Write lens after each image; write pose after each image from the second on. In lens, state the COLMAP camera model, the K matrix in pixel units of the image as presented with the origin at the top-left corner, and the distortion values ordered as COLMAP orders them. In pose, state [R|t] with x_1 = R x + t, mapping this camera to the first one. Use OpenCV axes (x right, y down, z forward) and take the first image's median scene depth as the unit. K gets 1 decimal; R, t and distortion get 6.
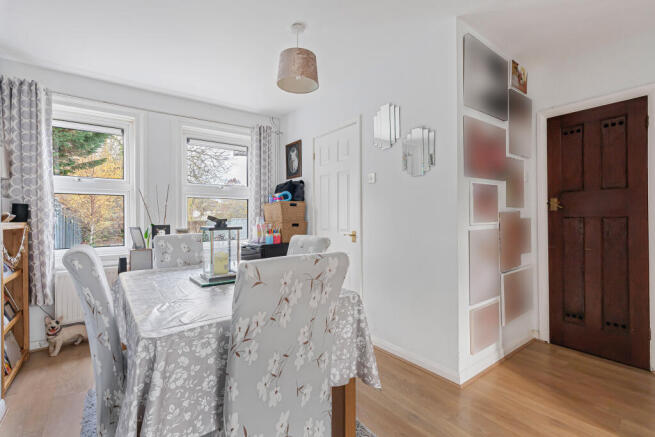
lens RADIAL K [[301.5, 0, 327.2], [0, 301.5, 218.4], [0, 0, 1]] dist [-0.000862, 0.000108]
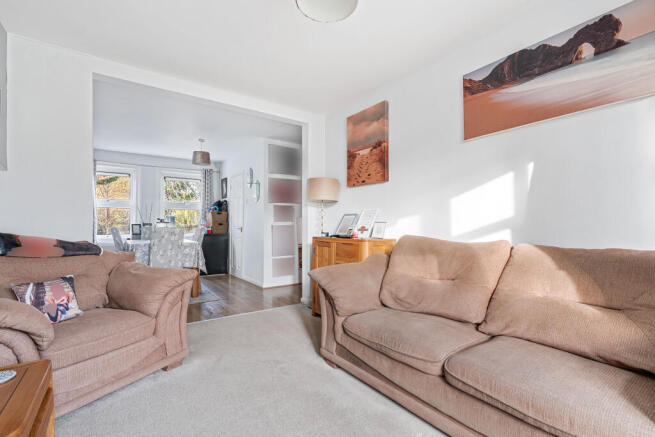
lens RADIAL K [[301.5, 0, 325.0], [0, 301.5, 220.3], [0, 0, 1]] dist [-0.000862, 0.000108]
pose [[0.999599, 0.000982, -0.028317, 0.699883], [-0.001271, 0.999947, -0.010209, 0.017773], [0.028306, 0.010241, 0.999547, -0.998697]]
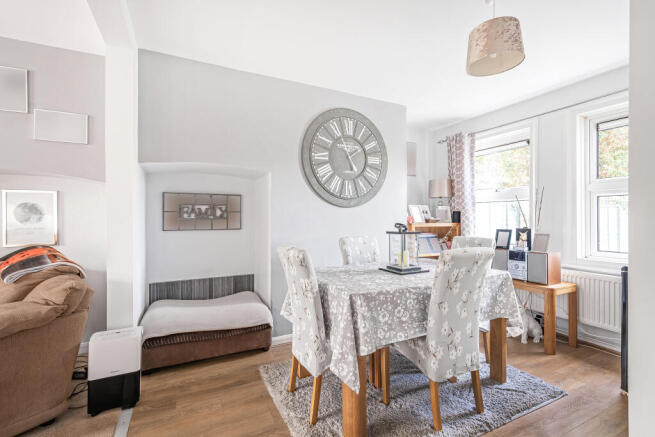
lens RADIAL K [[301.5, 0, 322.5], [0, 301.5, 216.9], [0, 0, 1]] dist [-0.000862, 0.000108]
pose [[-0.197456, 0.004243, -0.980303, 0.628733], [0.003731, 0.999987, 0.003576, -0.026058], [0.980305, -0.002951, -0.197469, 0.554652]]
